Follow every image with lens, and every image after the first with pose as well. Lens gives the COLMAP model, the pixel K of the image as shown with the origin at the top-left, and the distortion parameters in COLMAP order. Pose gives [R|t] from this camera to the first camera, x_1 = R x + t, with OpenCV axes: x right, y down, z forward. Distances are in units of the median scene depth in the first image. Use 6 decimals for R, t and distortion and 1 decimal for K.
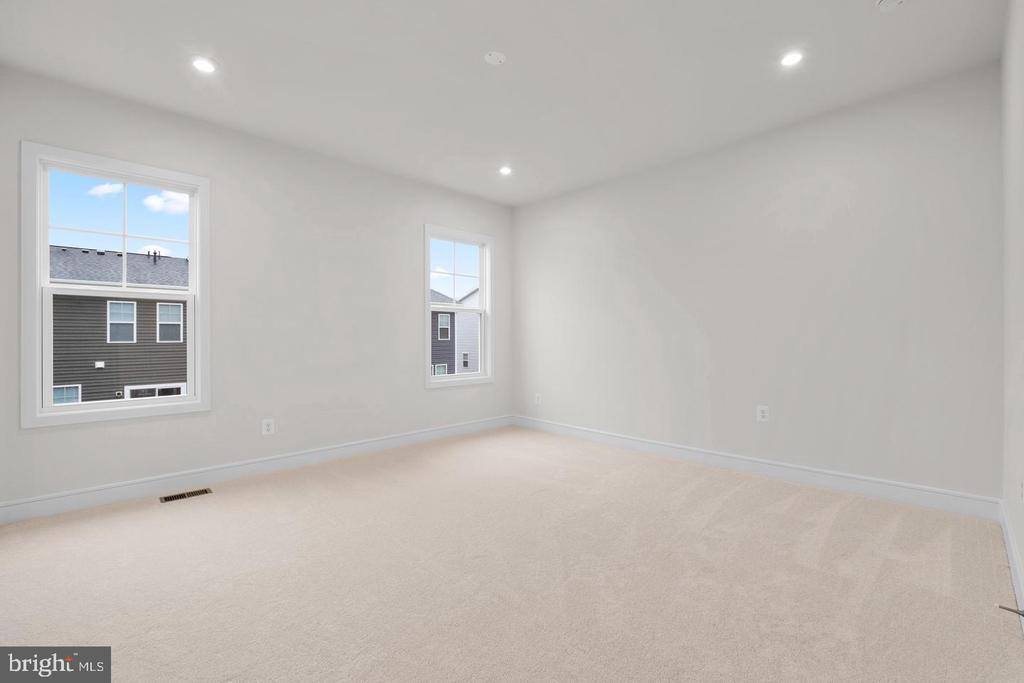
lens RADIAL K [[446.3, 0, 513.2], [0, 446.3, 338.0], [0, 0, 1]] dist [0.000781, -0.000151]
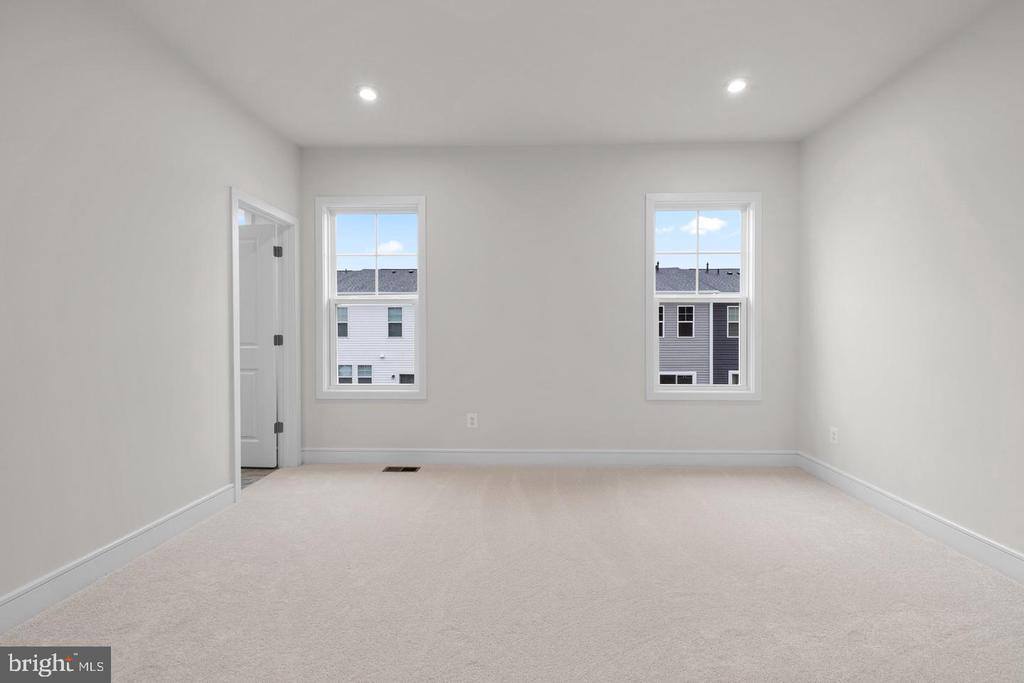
lens RADIAL K [[446.3, 0, 513.0], [0, 446.3, 339.6], [0, 0, 1]] dist [0.000781, -0.000151]
pose [[0.693071, 0.009986, -0.720800, 0.266973], [-0.003628, 0.999940, 0.010365, -0.003438], [0.720860, -0.004569, 0.693066, 0.330873]]
